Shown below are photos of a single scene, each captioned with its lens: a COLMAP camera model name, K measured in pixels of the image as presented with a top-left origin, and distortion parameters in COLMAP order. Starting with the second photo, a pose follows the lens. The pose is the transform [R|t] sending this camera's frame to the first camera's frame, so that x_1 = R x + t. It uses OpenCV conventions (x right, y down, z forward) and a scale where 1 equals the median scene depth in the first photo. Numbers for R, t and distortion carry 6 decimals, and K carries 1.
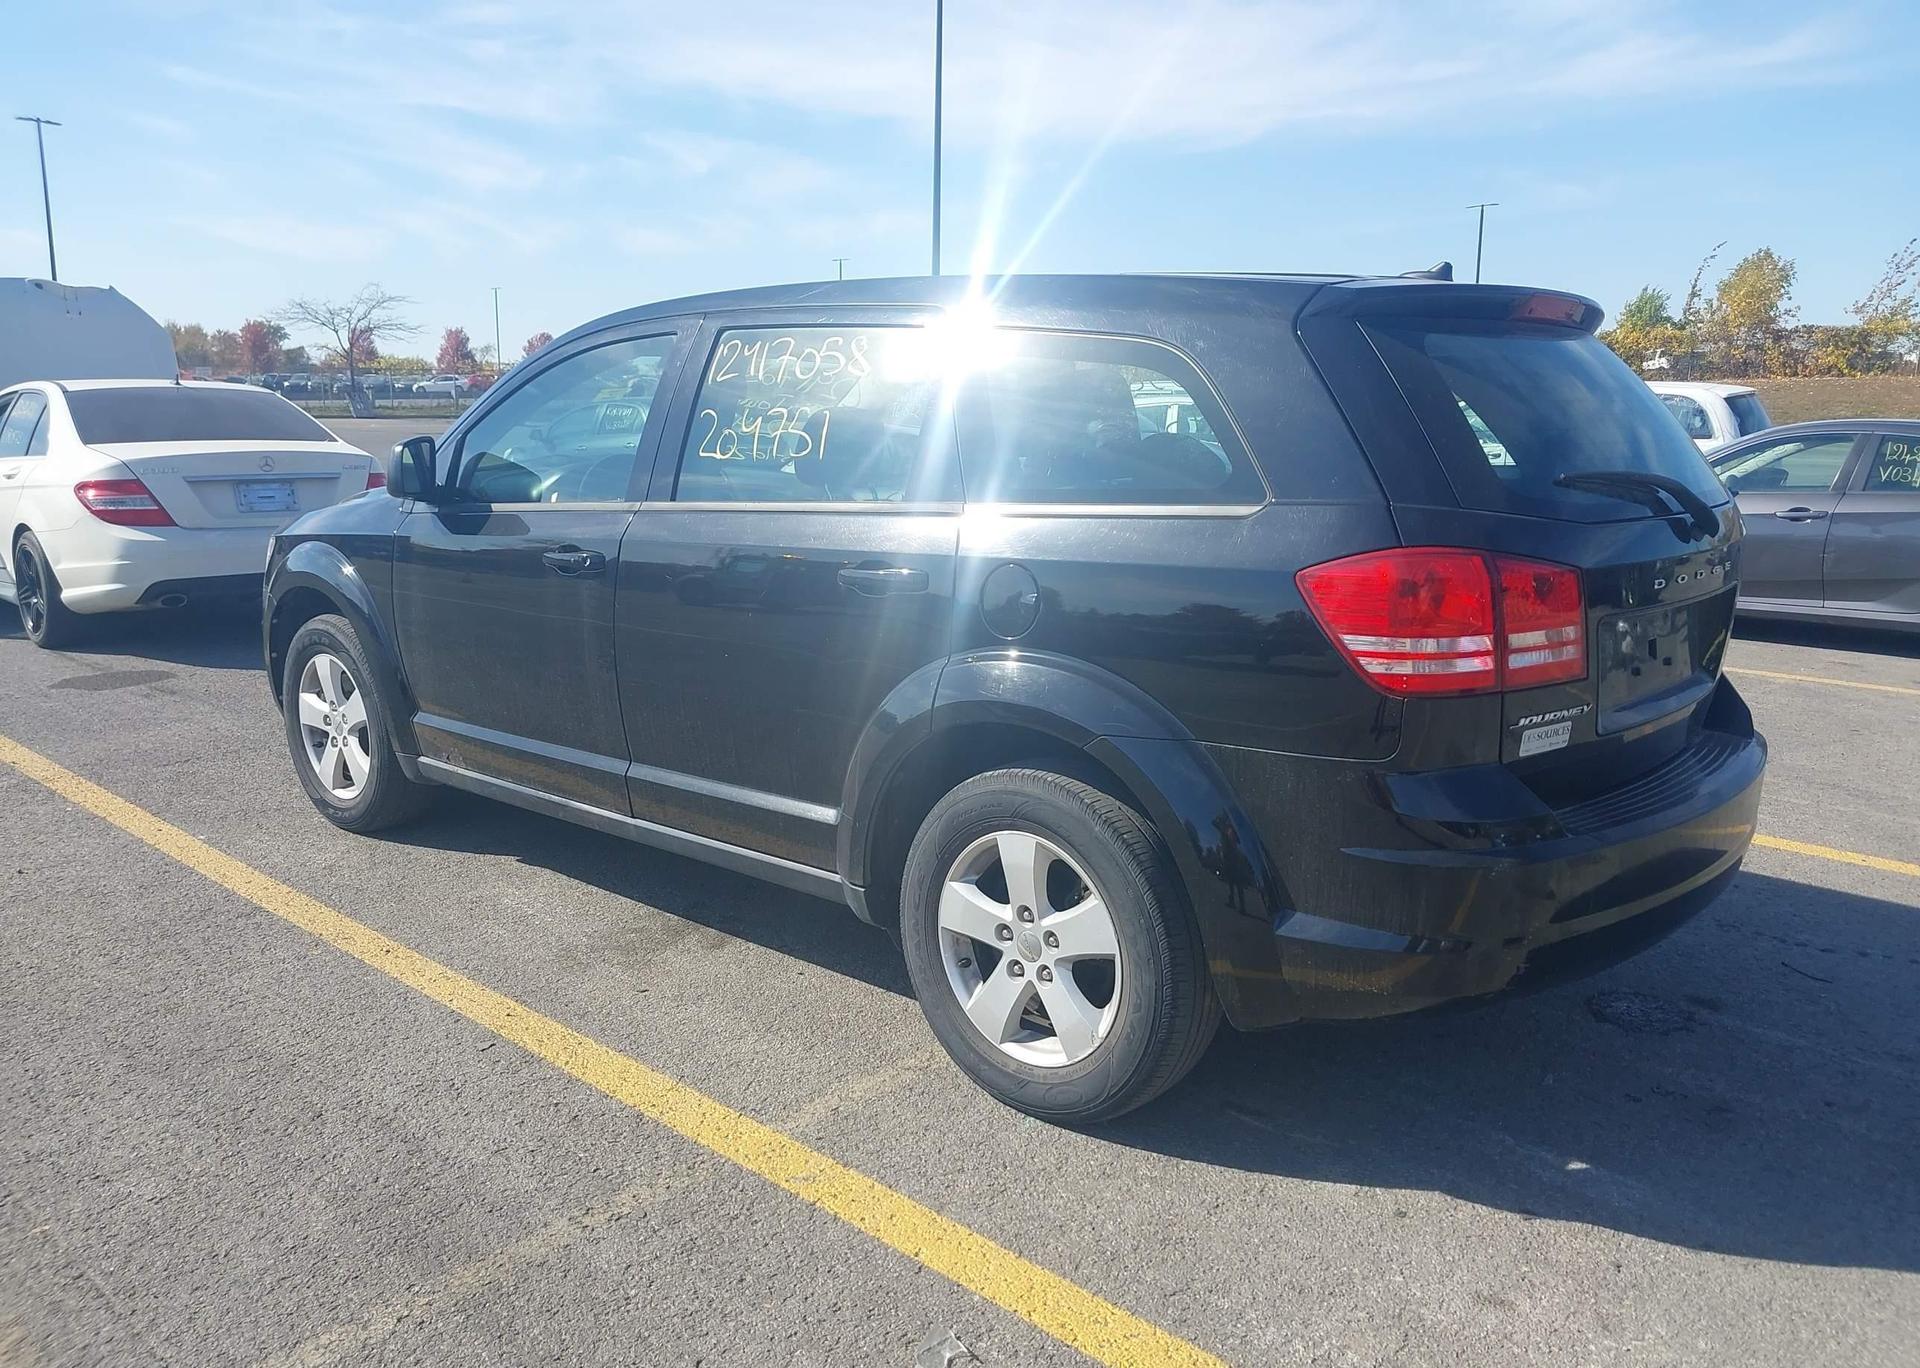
lens RADIAL K [[1525.1, 0, 963.2], [0, 1525.1, 688.4], [0, 0, 1]] dist [0.030086, -0.044778]
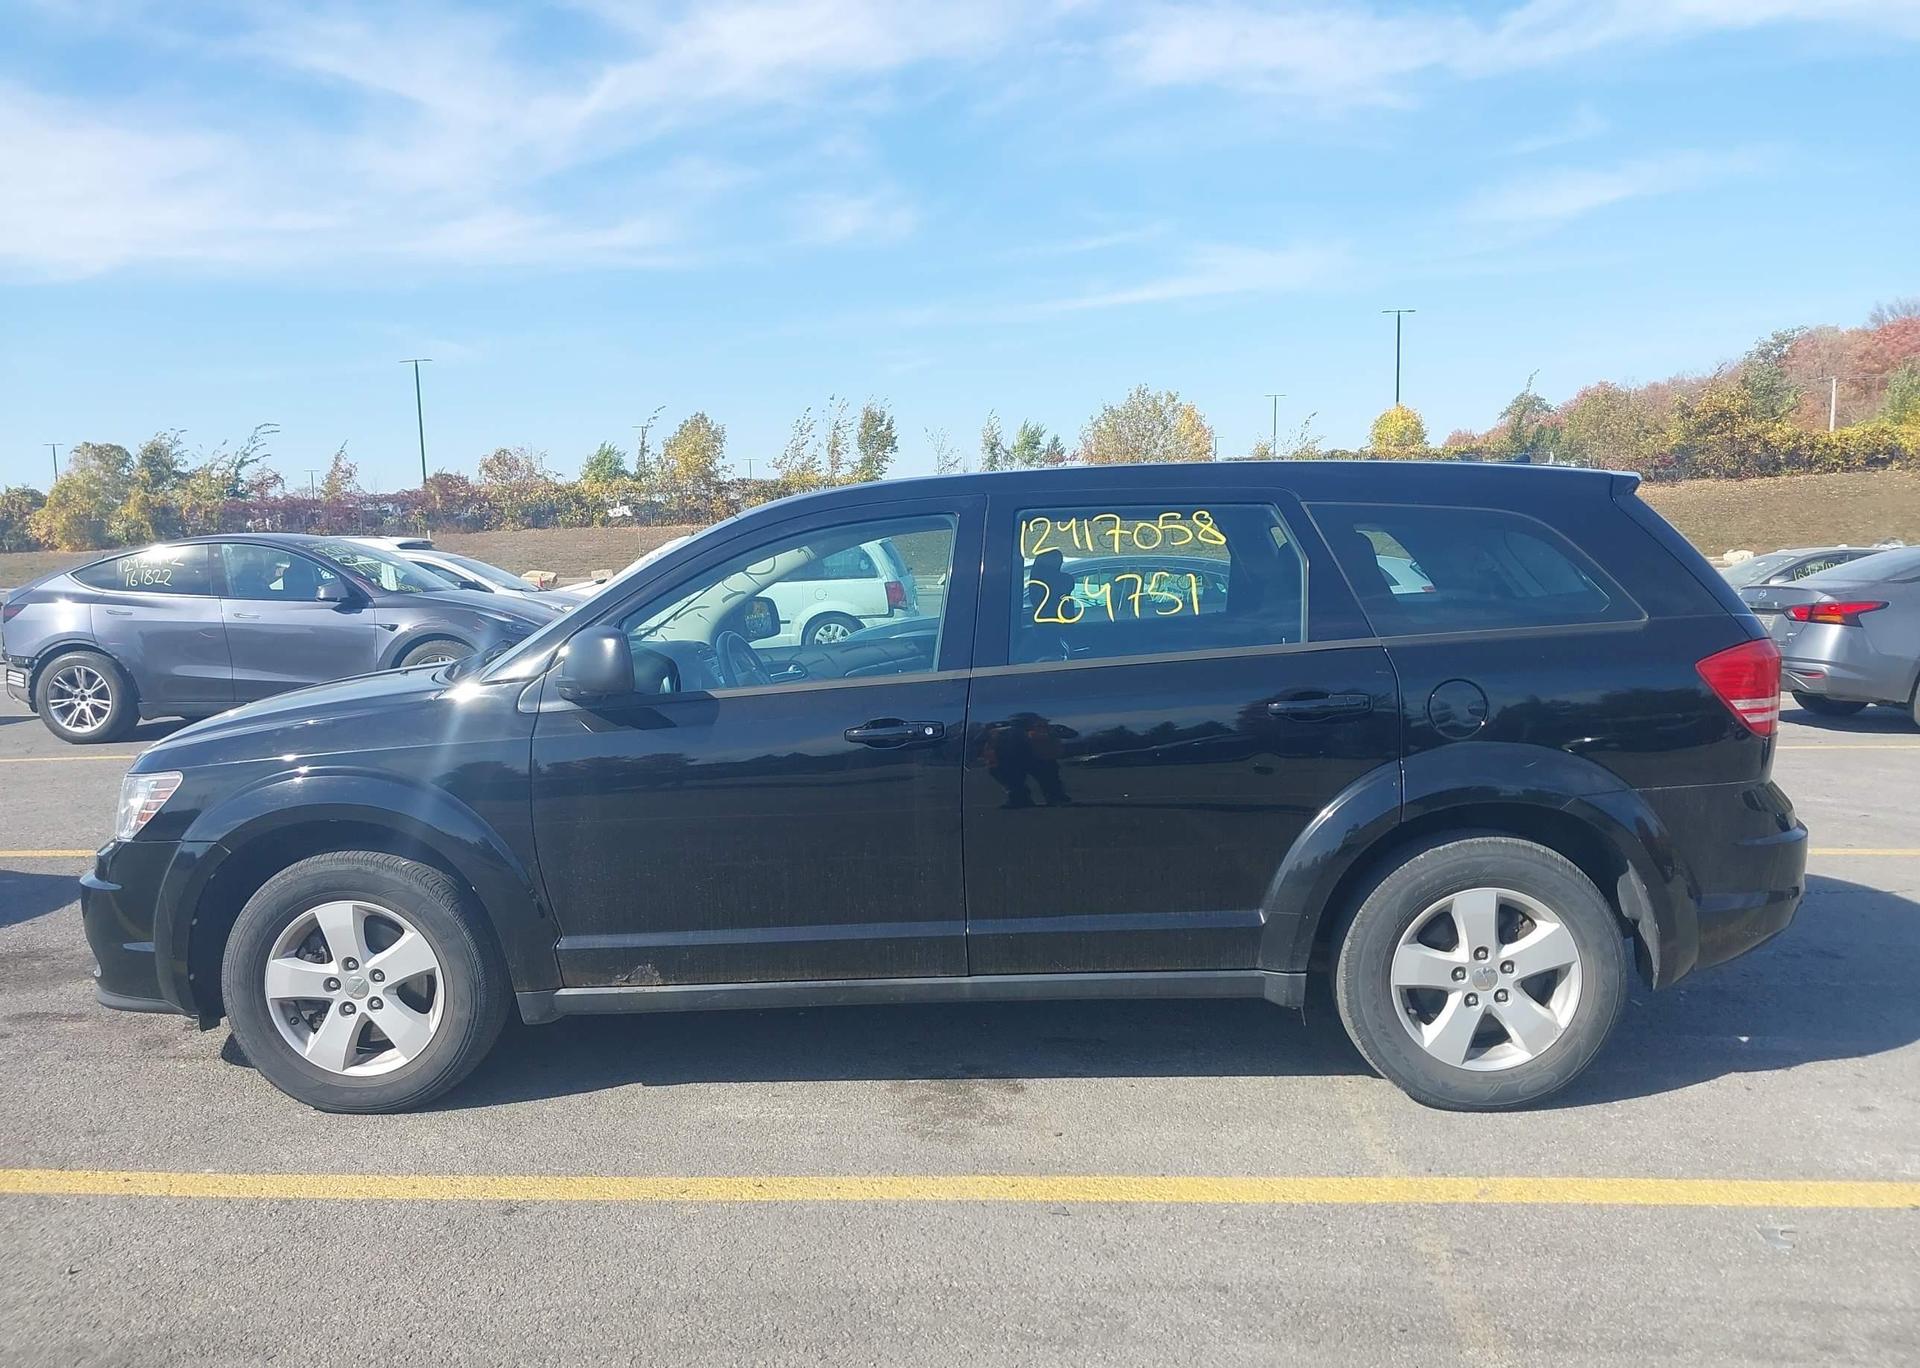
lens RADIAL K [[1525.1, 0, 965.5], [0, 1525.1, 726.2], [0, 0, 1]] dist [0.030086, -0.044778]
pose [[0.770664, -0.105192, 0.628500, -0.897119], [0.149380, 0.988621, -0.017705, -0.068410], [-0.619486, 0.107530, 0.777608, 0.205886]]
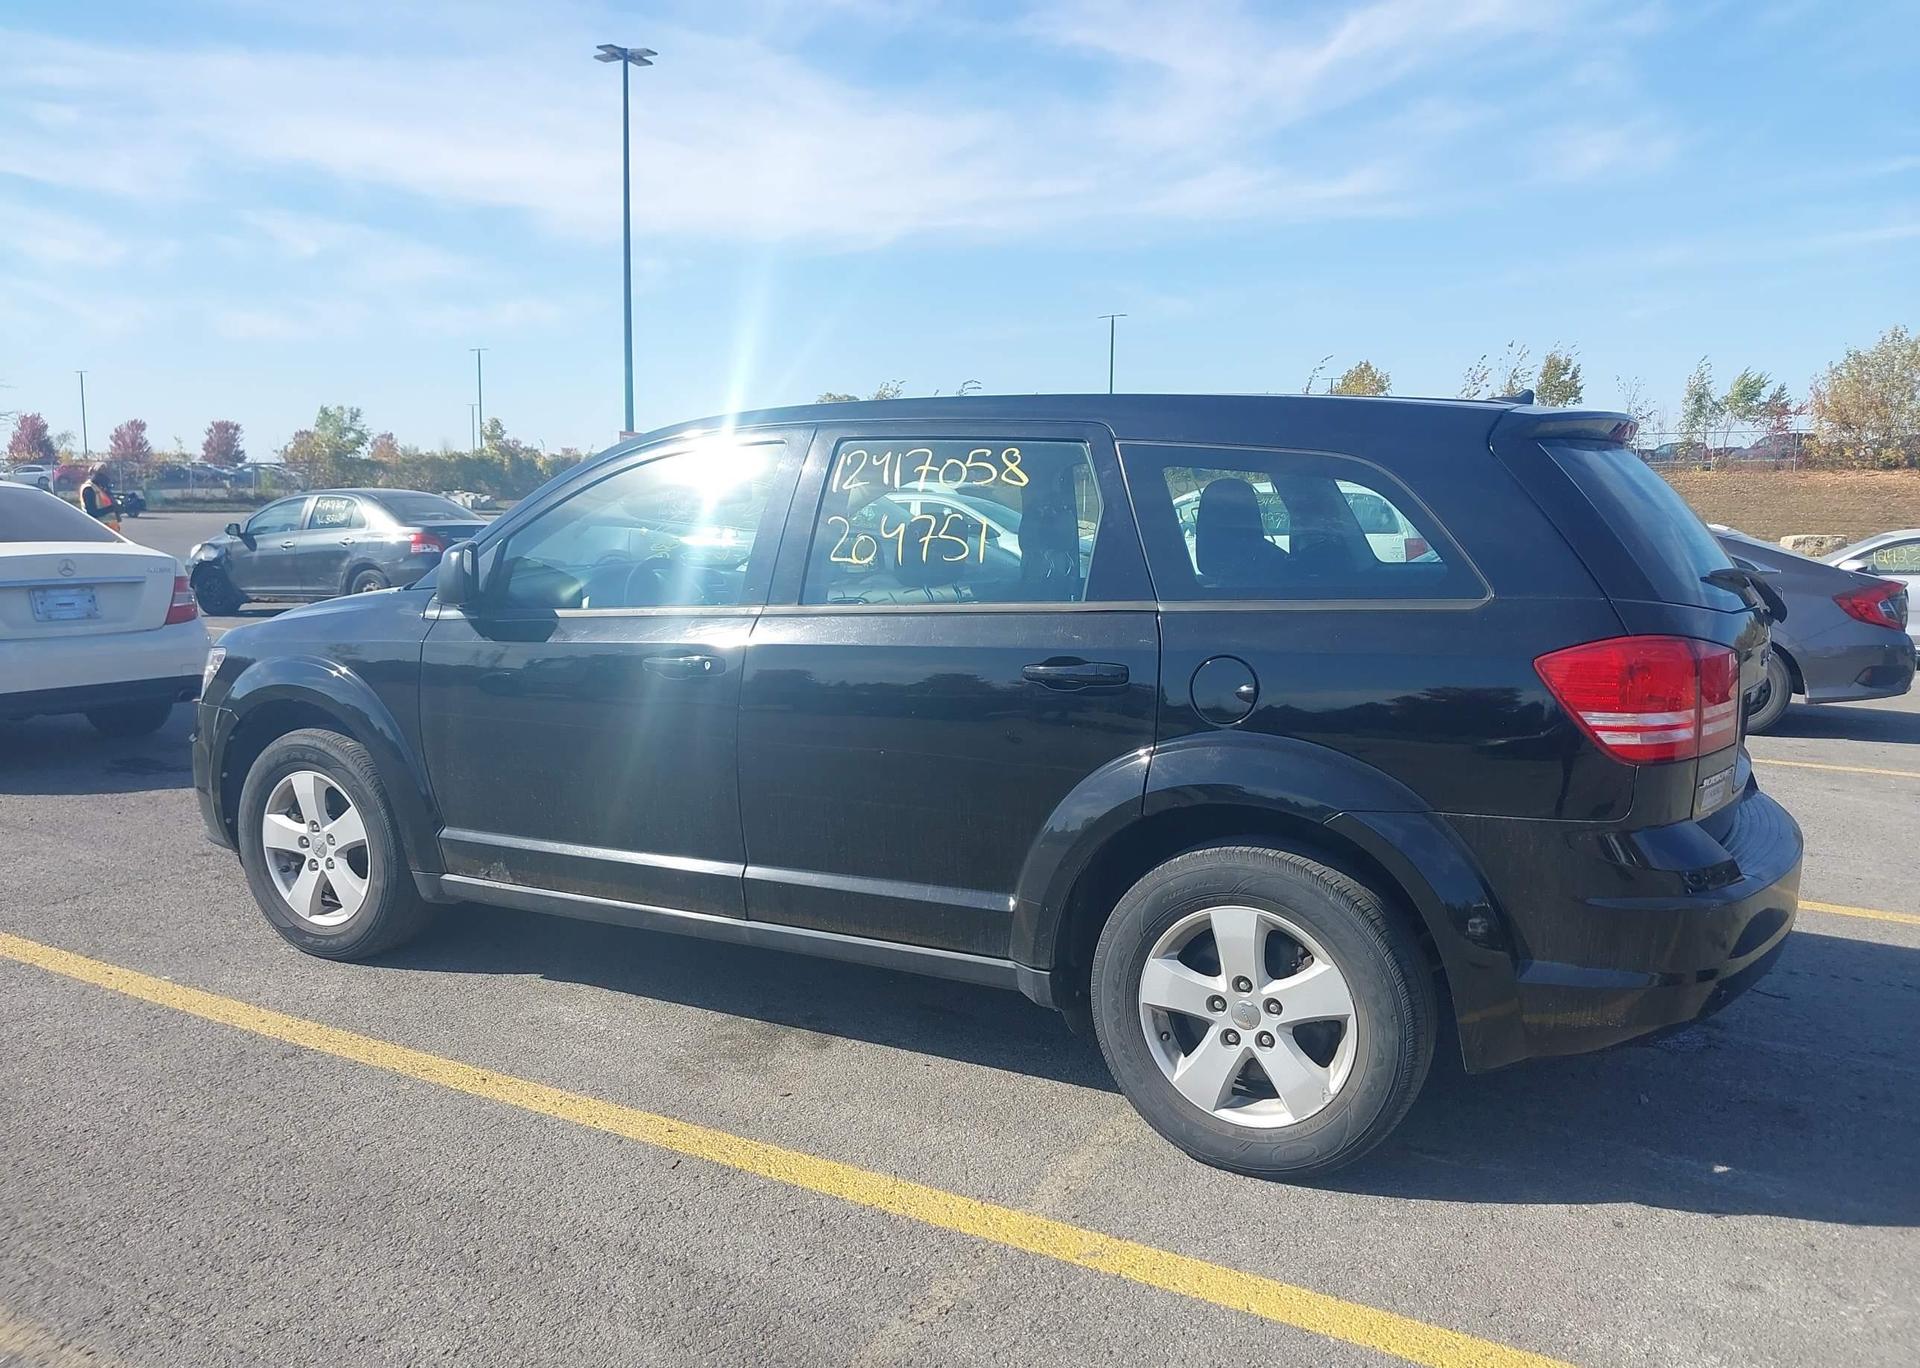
lens RADIAL K [[1525.1, 0, 965.0], [0, 1525.1, 694.5], [0, 0, 1]] dist [0.030086, -0.044778]
pose [[0.972751, -0.028458, 0.230100, -0.323789], [0.041179, 0.997866, -0.050673, -0.007131], [-0.228167, 0.058767, 0.971847, -0.008761]]
